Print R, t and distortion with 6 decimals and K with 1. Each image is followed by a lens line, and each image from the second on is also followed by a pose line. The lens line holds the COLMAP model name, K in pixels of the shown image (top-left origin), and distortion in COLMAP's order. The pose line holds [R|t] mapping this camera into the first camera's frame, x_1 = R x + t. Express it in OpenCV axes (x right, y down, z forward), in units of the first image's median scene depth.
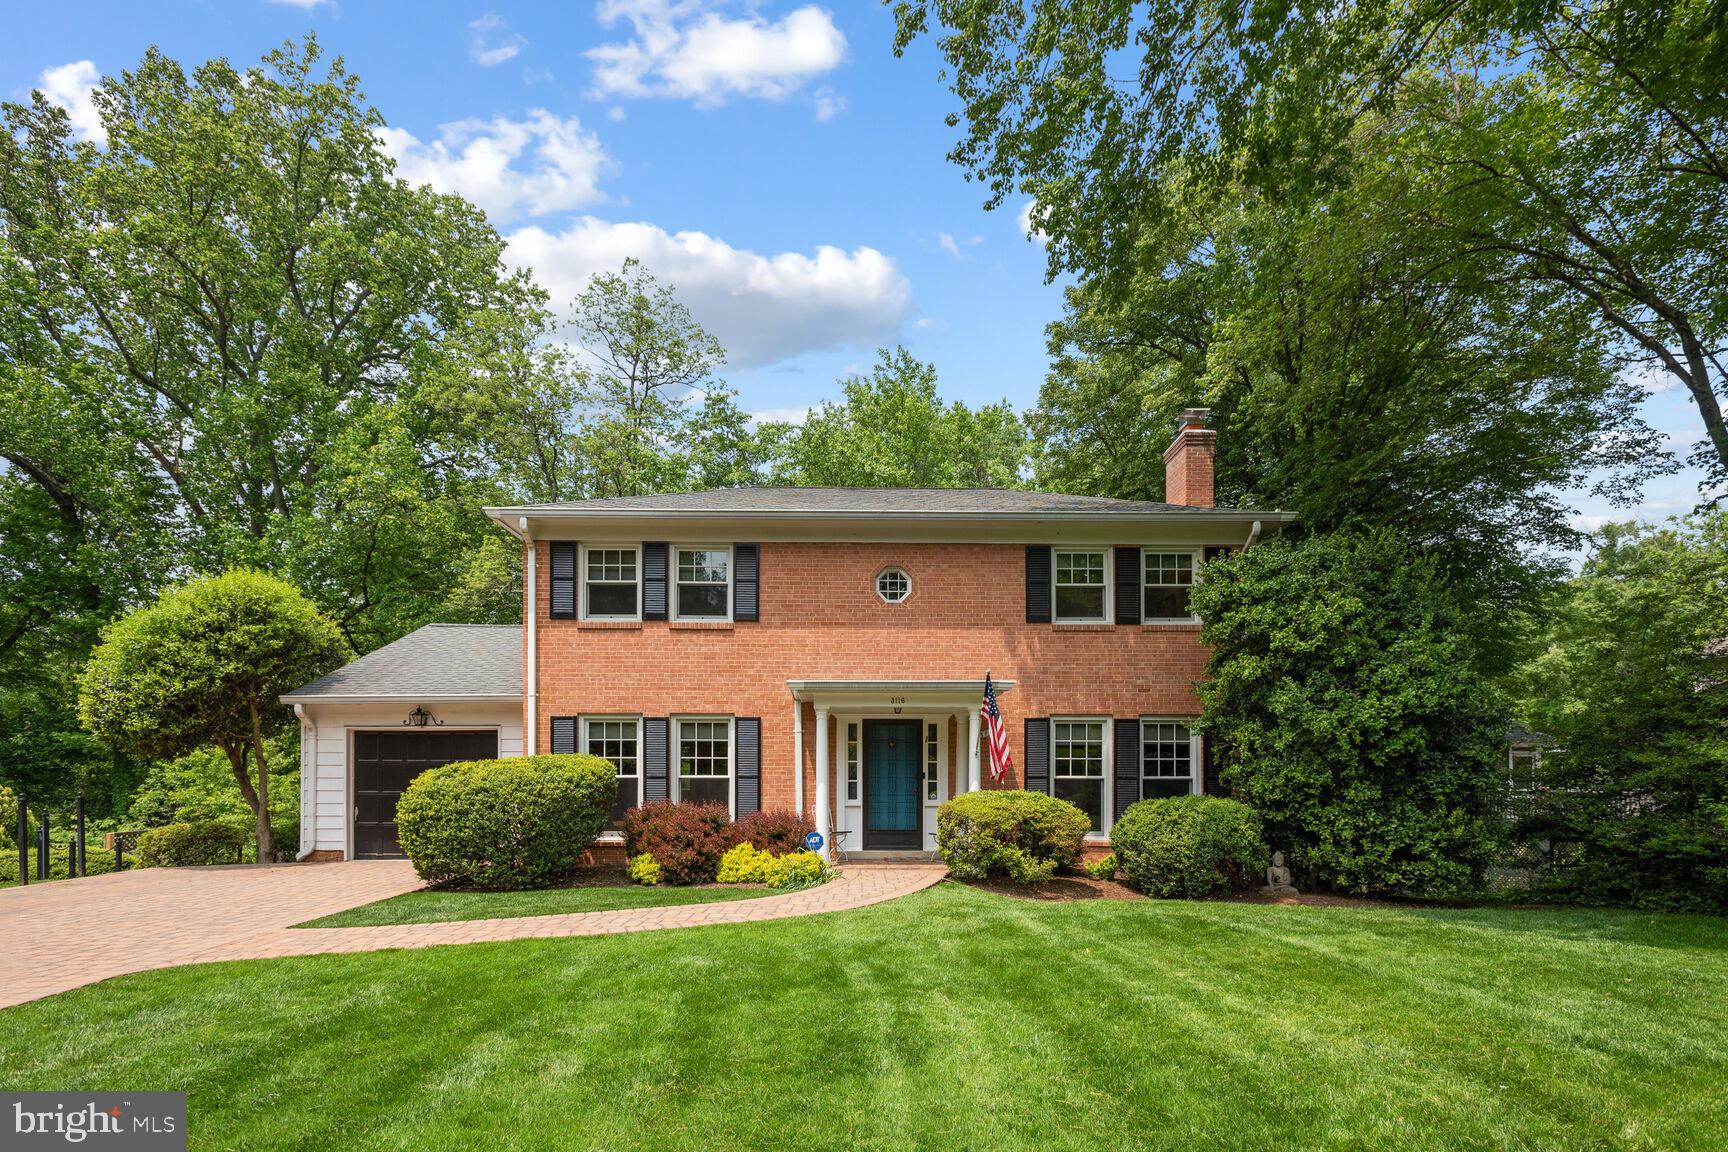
lens RADIAL K [[874.3, 0, 862.8], [0, 874.3, 735.9], [0, 0, 1]] dist [0.018288, -0.000824]
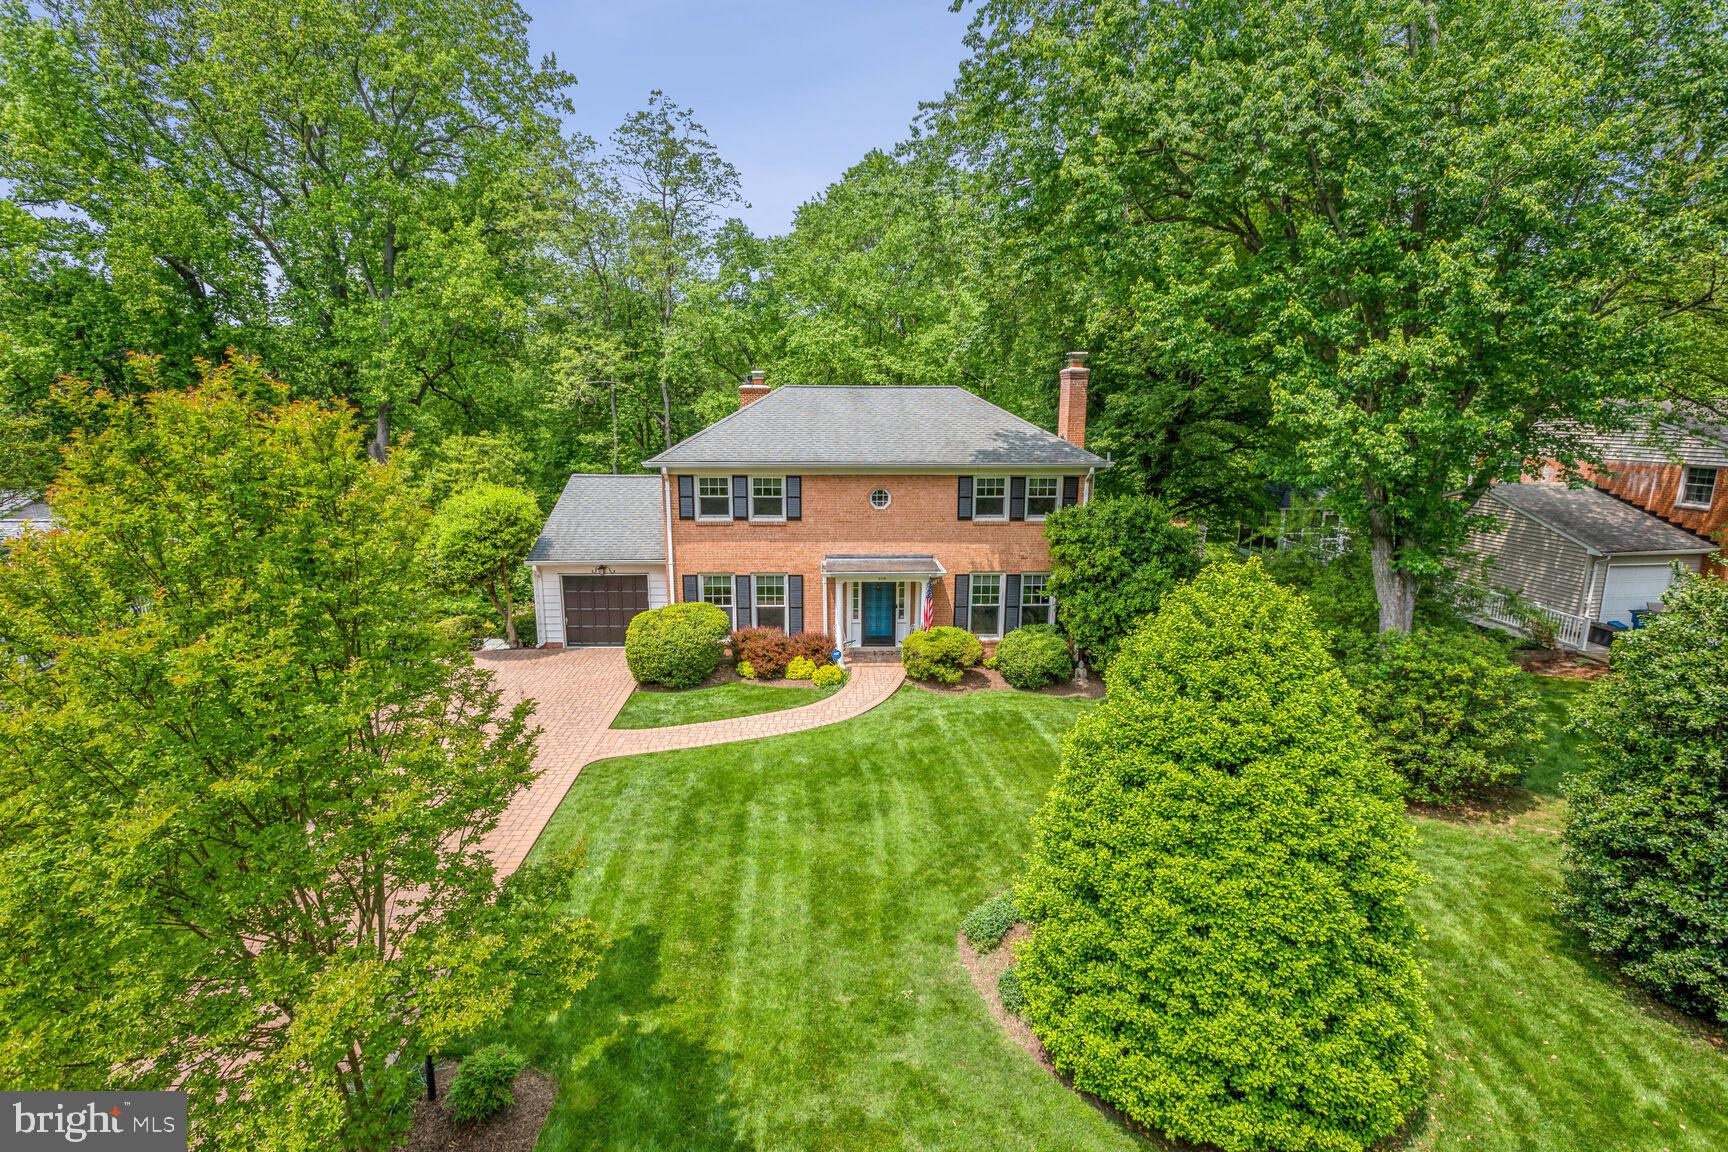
lens RADIAL K [[809.9, 0, 864.0], [0, 809.9, 576.0], [0, 0, 1]] dist [0.017940, 0.000007]
pose [[0.999833, 0.001344, 0.018221, -0.025544], [-0.005392, 0.974586, 0.223950, -0.388289], [-0.017457, -0.224010, 0.974430, -0.582511]]
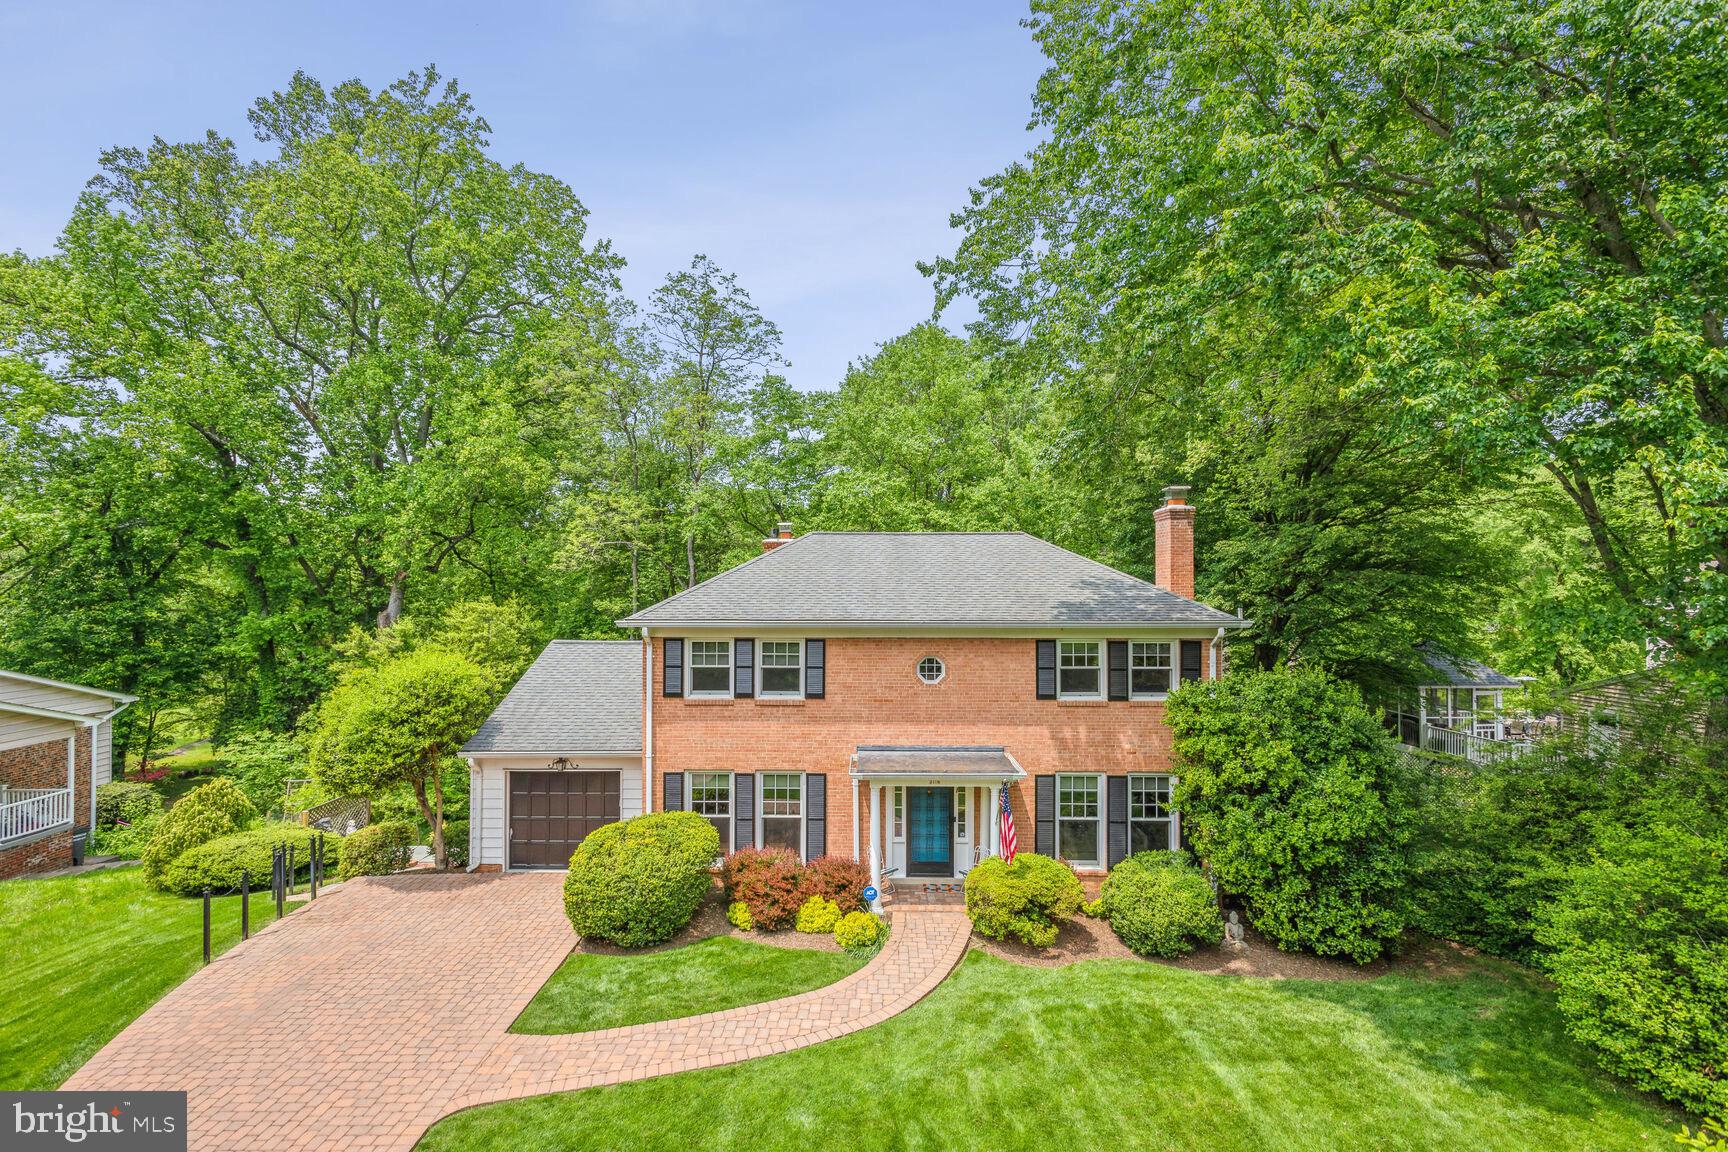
lens RADIAL K [[809.9, 0, 864.0], [0, 809.9, 576.0], [0, 0, 1]] dist [0.017940, 0.000007]
pose [[0.999282, 0.001505, -0.037865, -0.018013], [-0.001109, 0.999944, 0.010490, -0.328430], [0.037879, -0.010441, 0.999228, -0.178848]]
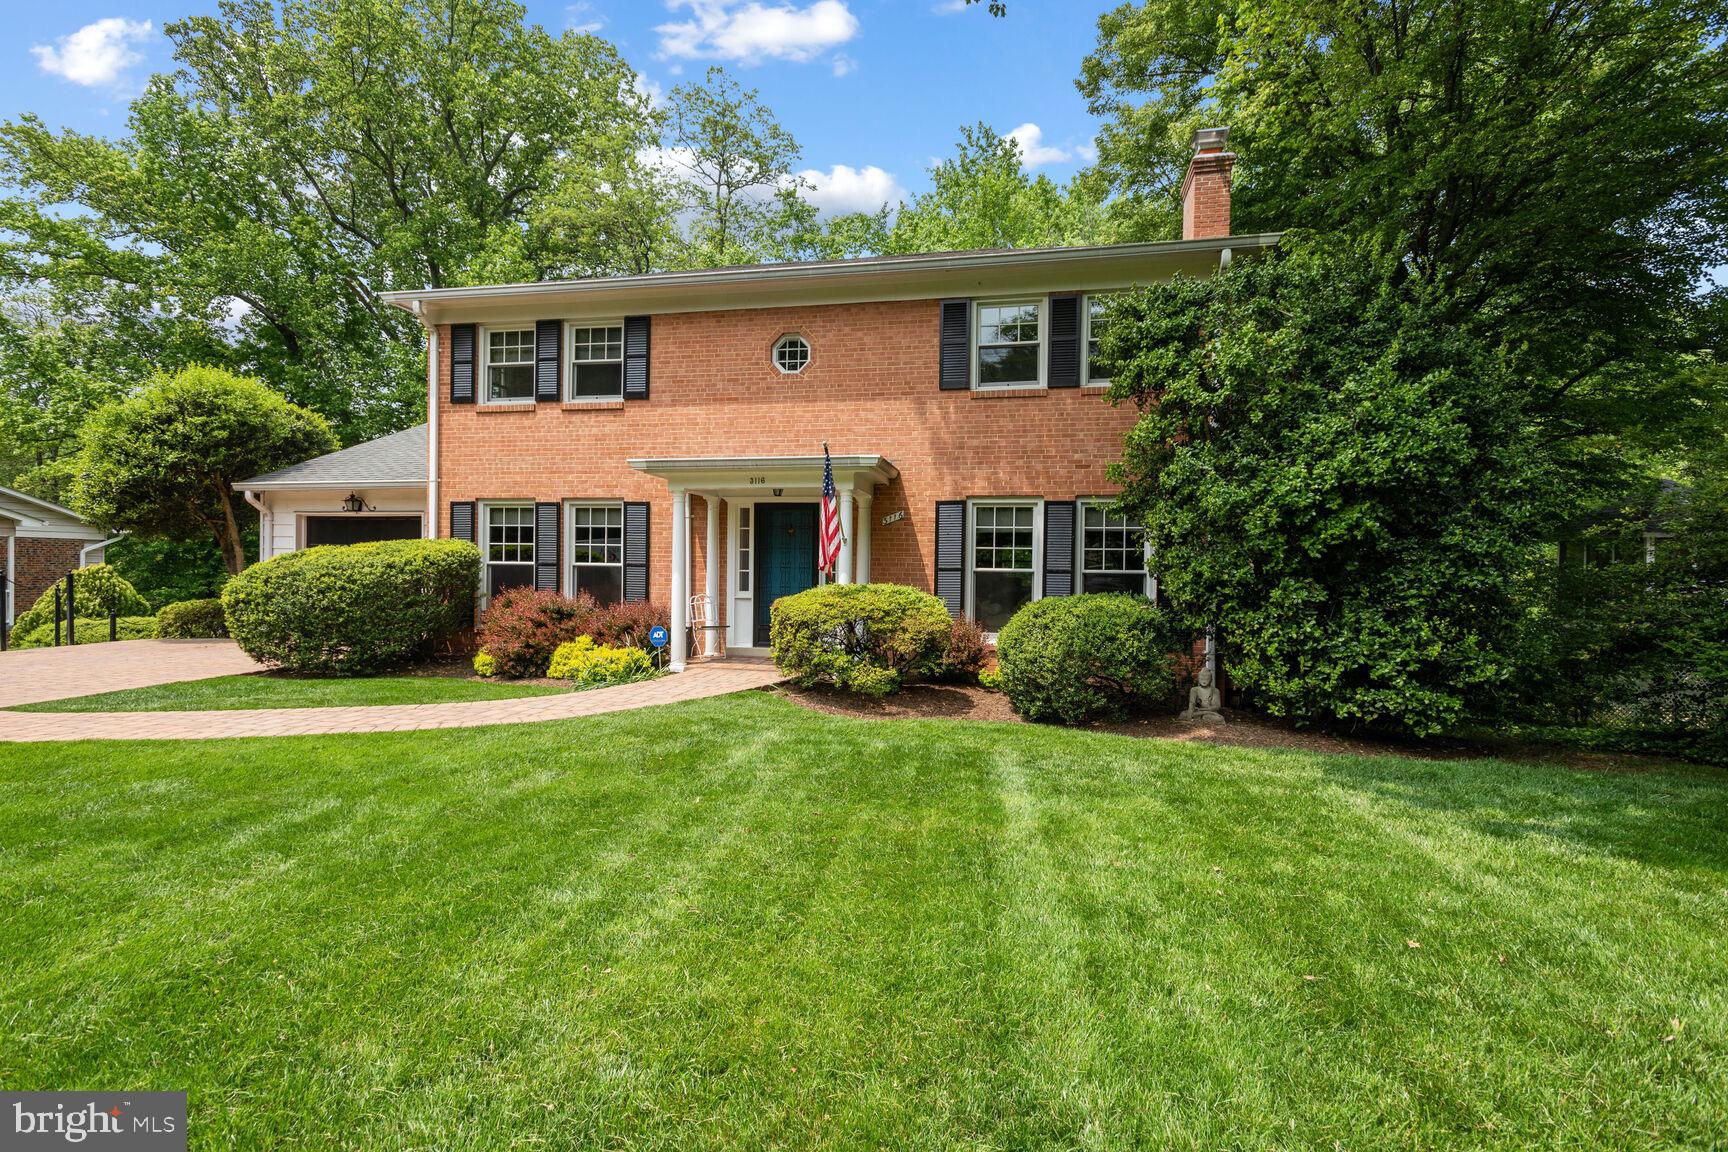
lens RADIAL K [[832.1, 0, 856.8], [0, 832.1, 549.4], [0, 0, 1]] dist [0.016777, -0.000158]
pose [[0.973317, 0.007935, -0.229328, 0.304169], [-0.007508, 0.999968, 0.002735, 0.024381], [0.229342, -0.000940, 0.973345, 0.195625]]
